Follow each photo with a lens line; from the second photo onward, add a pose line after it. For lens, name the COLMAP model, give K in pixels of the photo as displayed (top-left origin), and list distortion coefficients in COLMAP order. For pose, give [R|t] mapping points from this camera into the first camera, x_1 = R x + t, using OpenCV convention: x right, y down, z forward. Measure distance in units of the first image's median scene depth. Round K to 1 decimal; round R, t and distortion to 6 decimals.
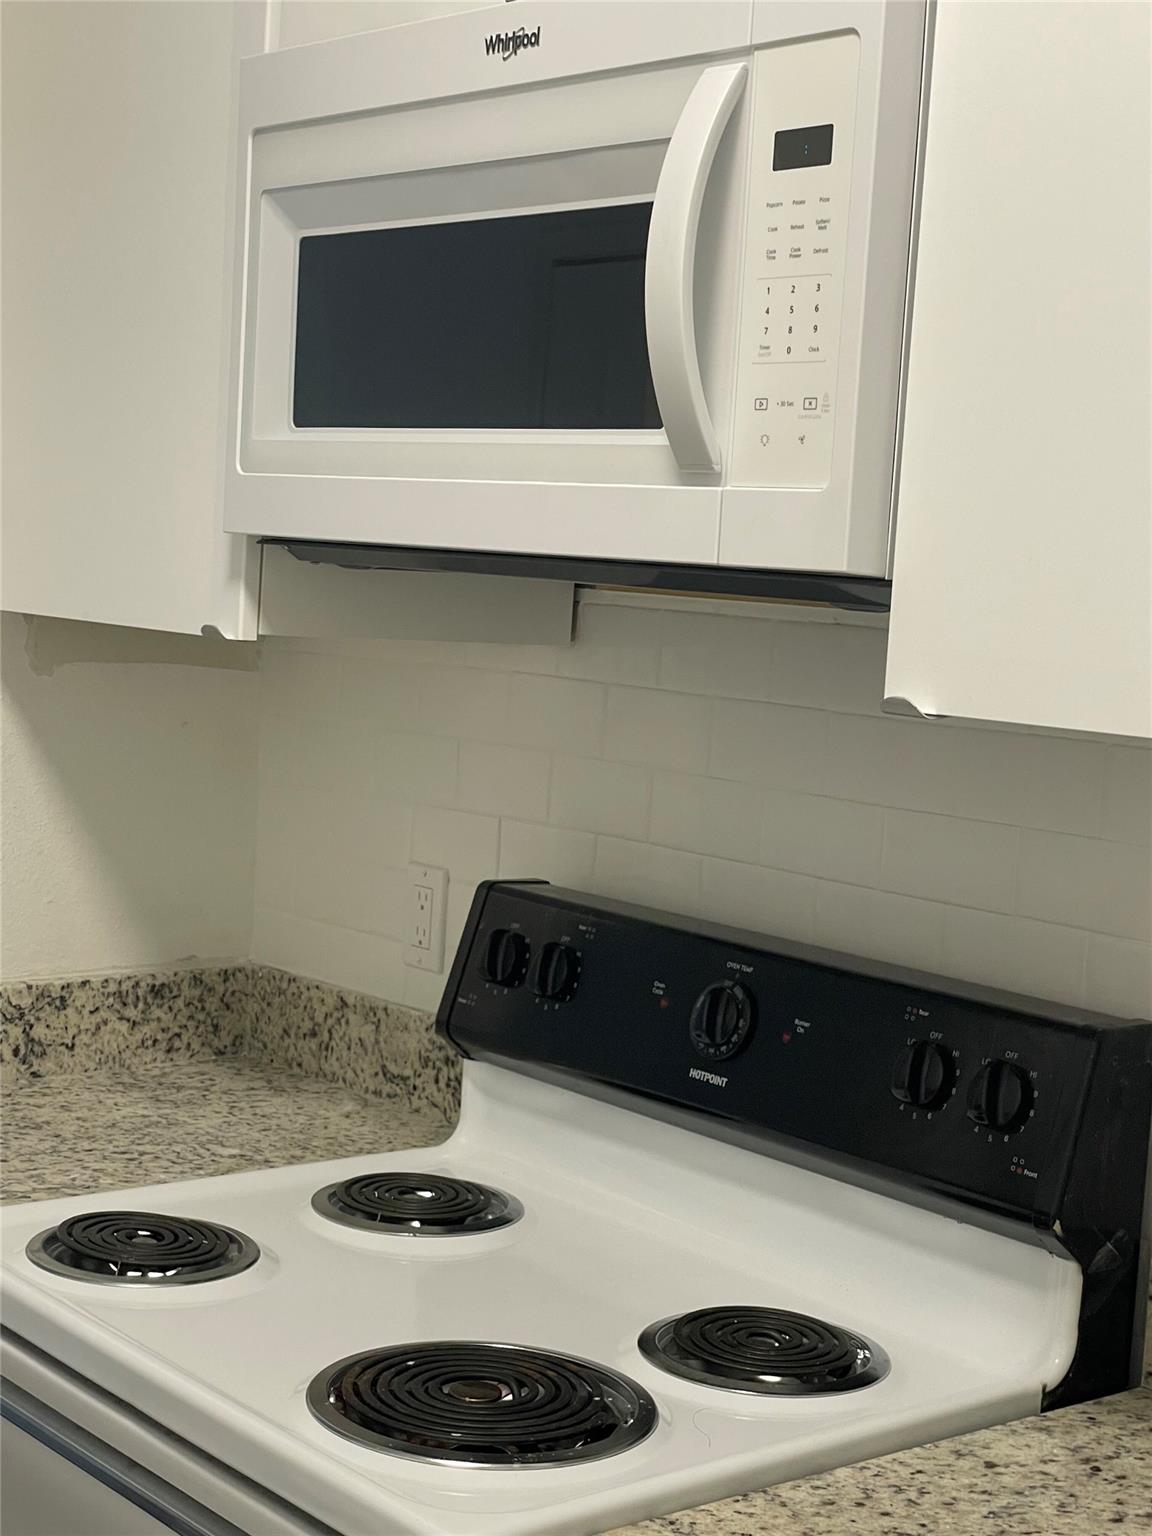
lens RADIAL K [[2360.0, 0, 575.8], [0, 2360.0, 727.1], [0, 0, 1]] dist [0.119630, -0.086404]
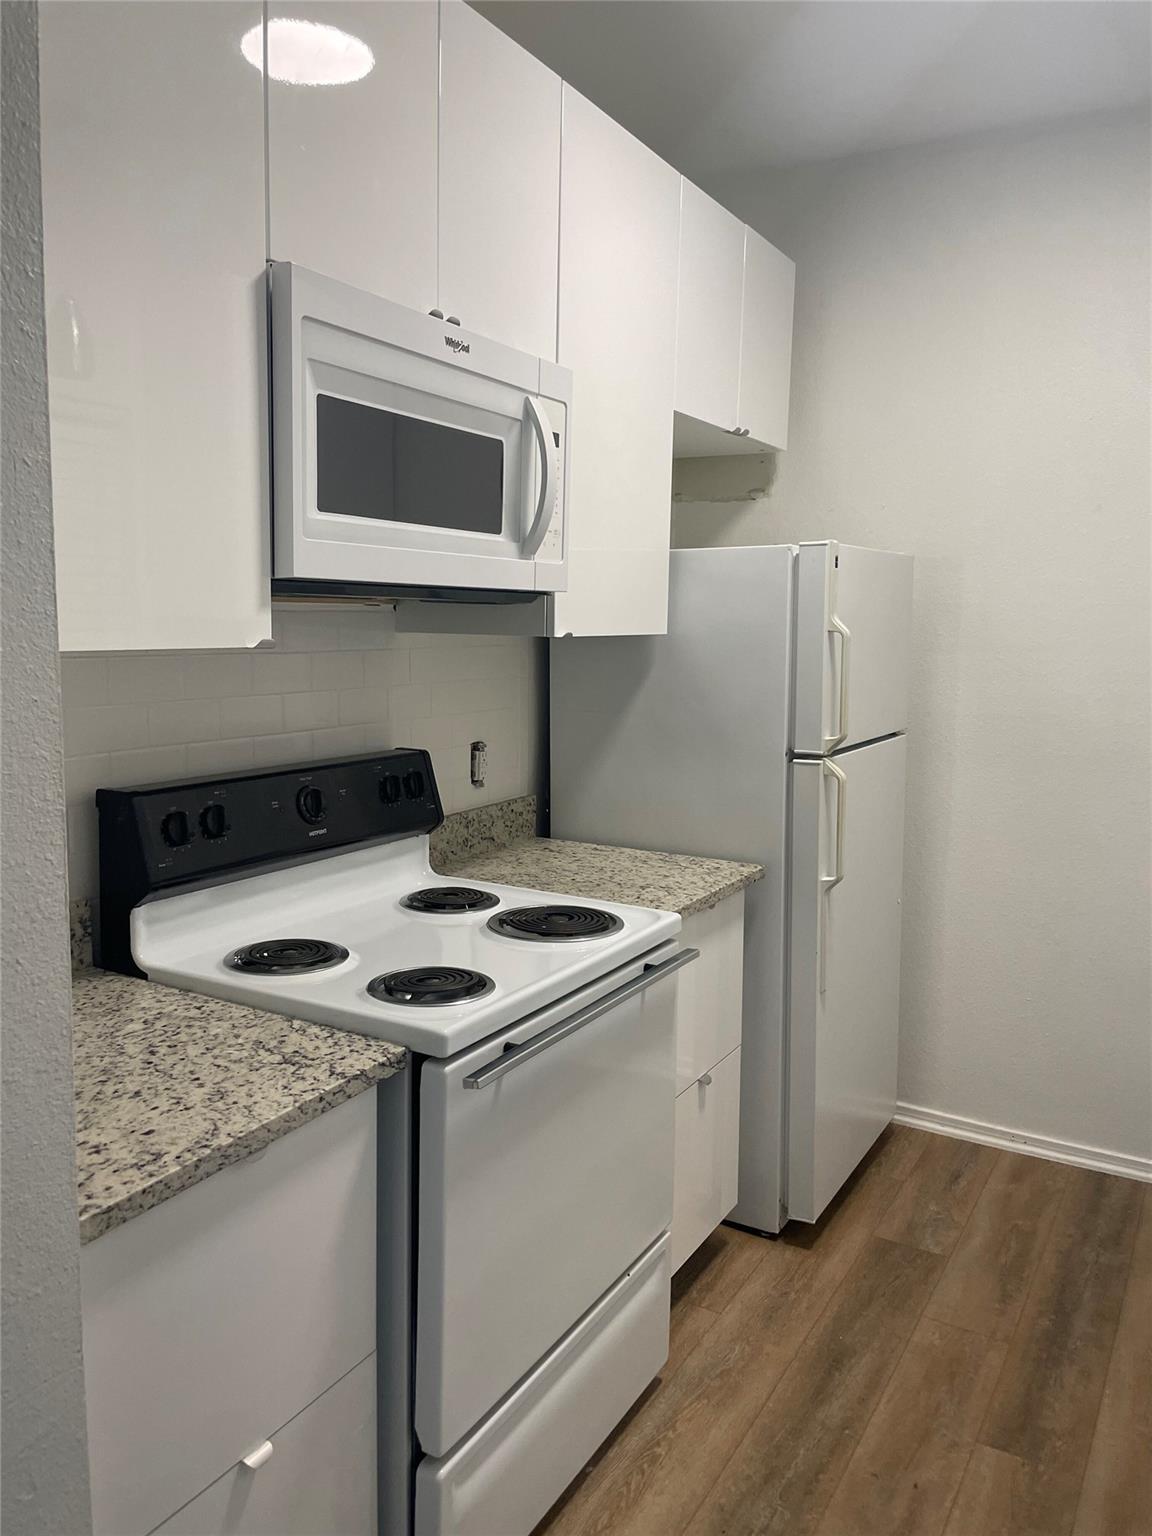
lens RADIAL K [[1145.0, 0, 551.3], [0, 1145.0, 765.6], [0, 0, 1]] dist [0.001436, -0.000247]
pose [[-0.320074, -0.192095, 0.927713, -1.170512], [0.031668, 0.976512, 0.213125, -0.148940], [-0.946863, 0.097595, -0.306473, 1.386780]]
